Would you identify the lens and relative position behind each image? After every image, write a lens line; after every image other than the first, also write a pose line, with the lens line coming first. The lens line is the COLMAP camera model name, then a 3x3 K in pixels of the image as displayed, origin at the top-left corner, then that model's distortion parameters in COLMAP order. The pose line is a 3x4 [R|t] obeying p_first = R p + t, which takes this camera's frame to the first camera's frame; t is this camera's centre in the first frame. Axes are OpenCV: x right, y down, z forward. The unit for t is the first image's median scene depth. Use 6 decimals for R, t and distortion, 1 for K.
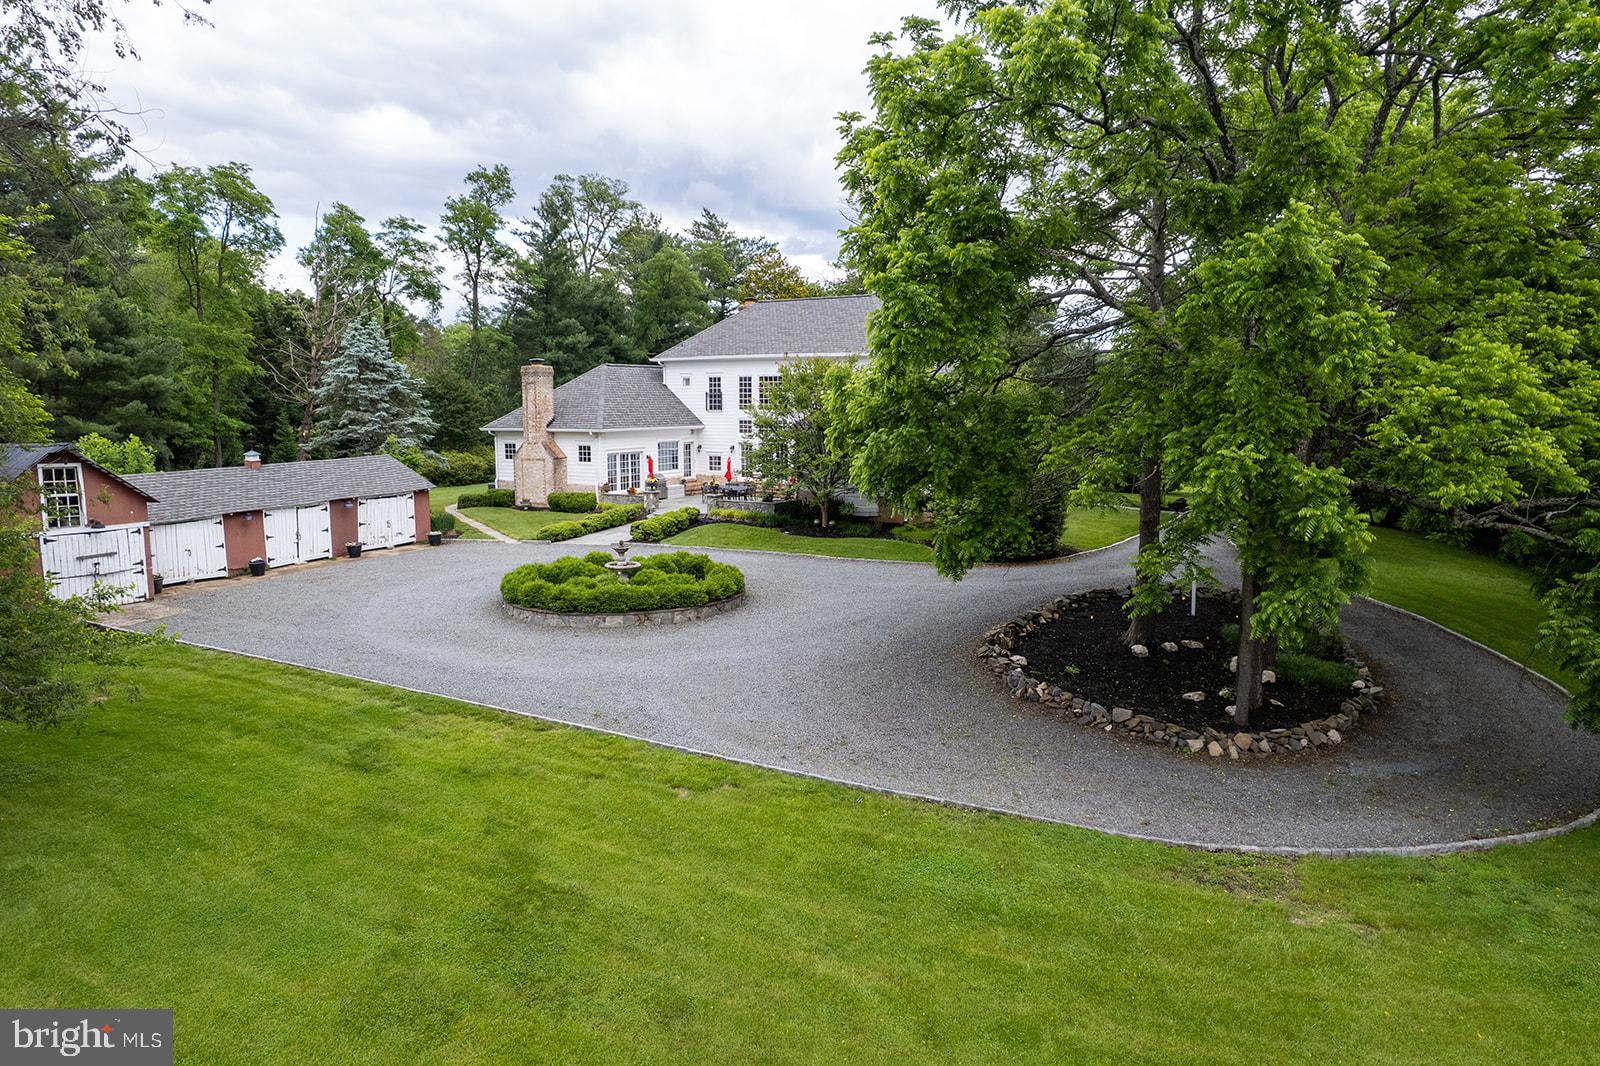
lens RADIAL K [[1029.6, 0, 800.0], [0, 1029.6, 533.0], [0, 0, 1]] dist [-0.005984, -0.000517]
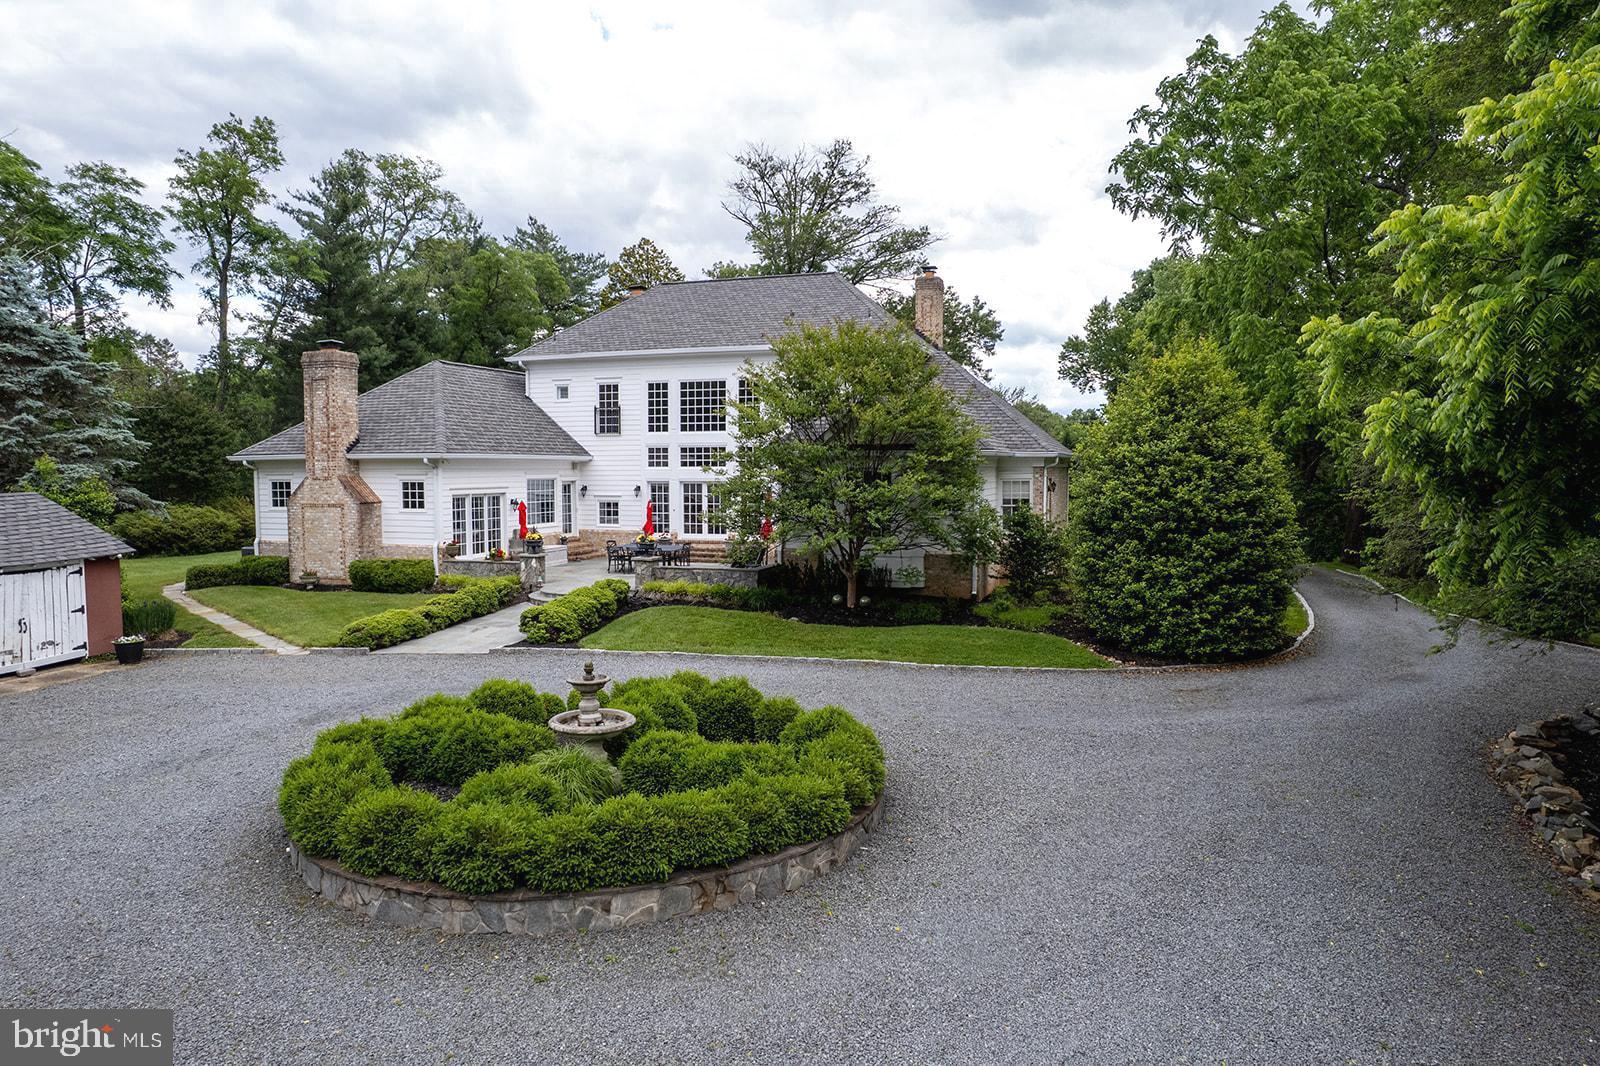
lens RADIAL K [[1016.6, 0, 800.0], [0, 1016.6, 533.0], [0, 0, 1]] dist [-0.063760, 0.079427]
pose [[0.976781, -0.012560, 0.213870, -0.107670], [0.026673, 0.997642, -0.063232, -0.010253], [-0.212572, 0.067468, 0.974814, 0.351130]]
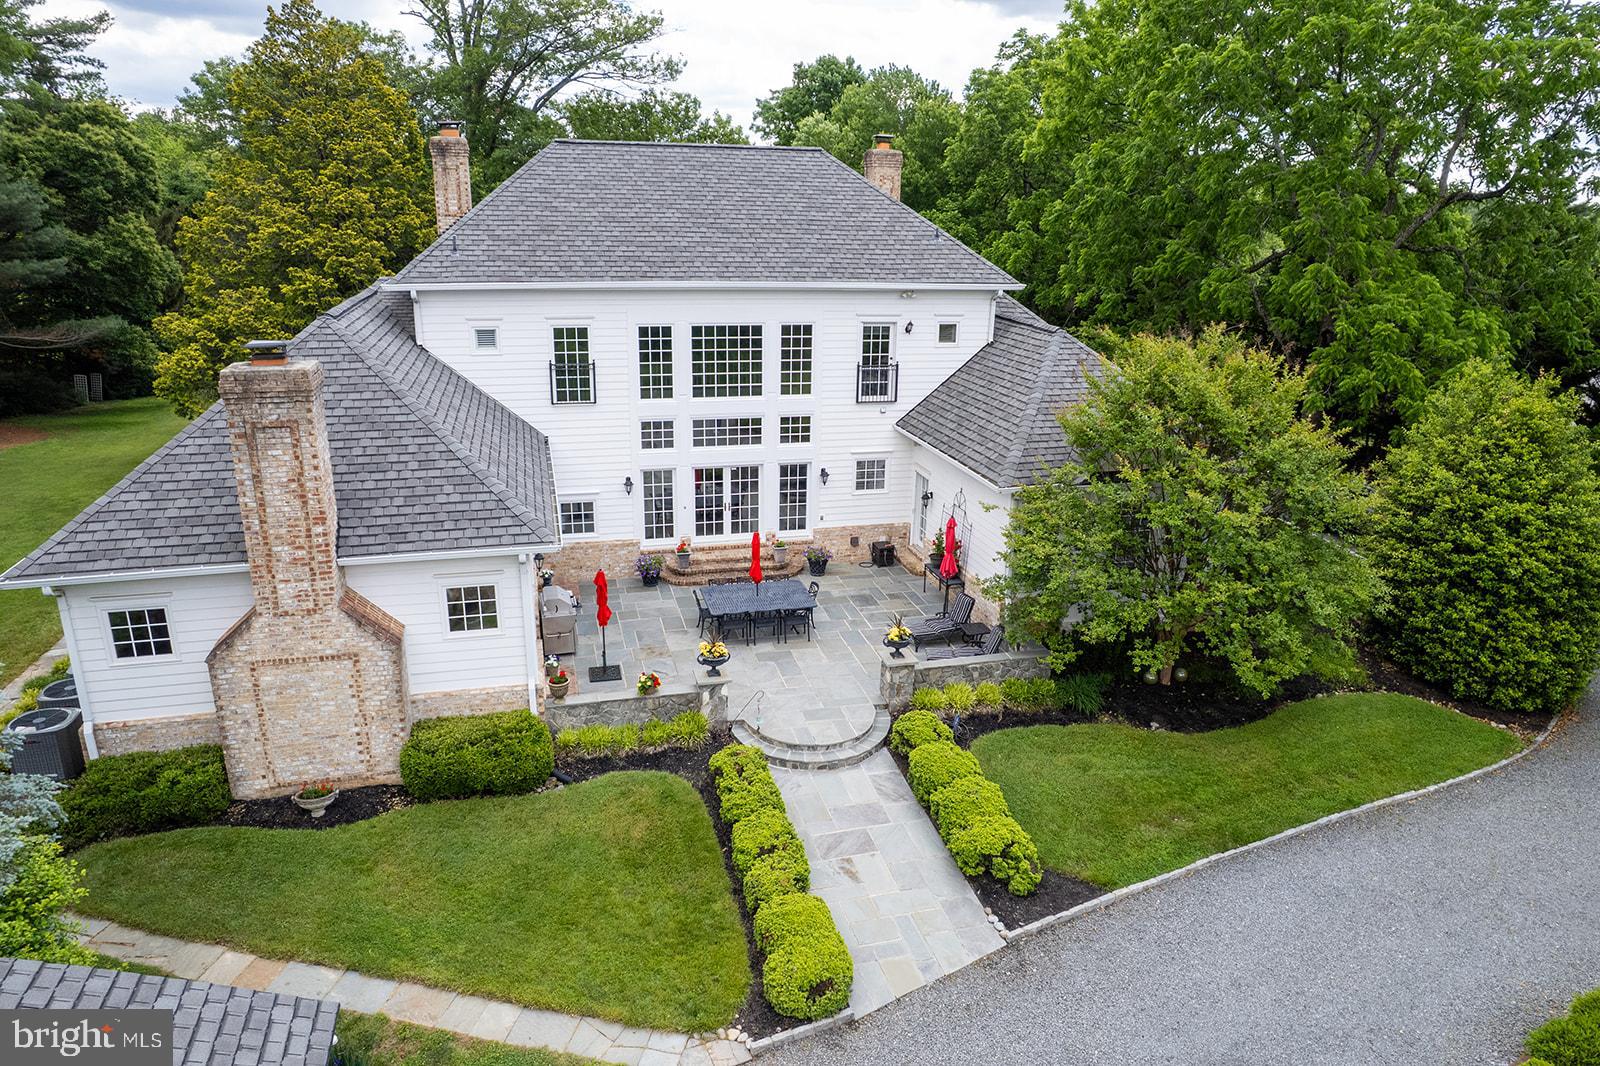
lens RADIAL K [[1057.3, 0, 800.0], [0, 1057.3, 533.0], [0, 0, 1]] dist [-0.003240, -0.000206]
pose [[0.698084, -0.201657, 0.687032, -0.352922], [0.073507, 0.974635, 0.211384, -0.160530], [-0.712232, -0.097062, 0.695201, 0.639368]]
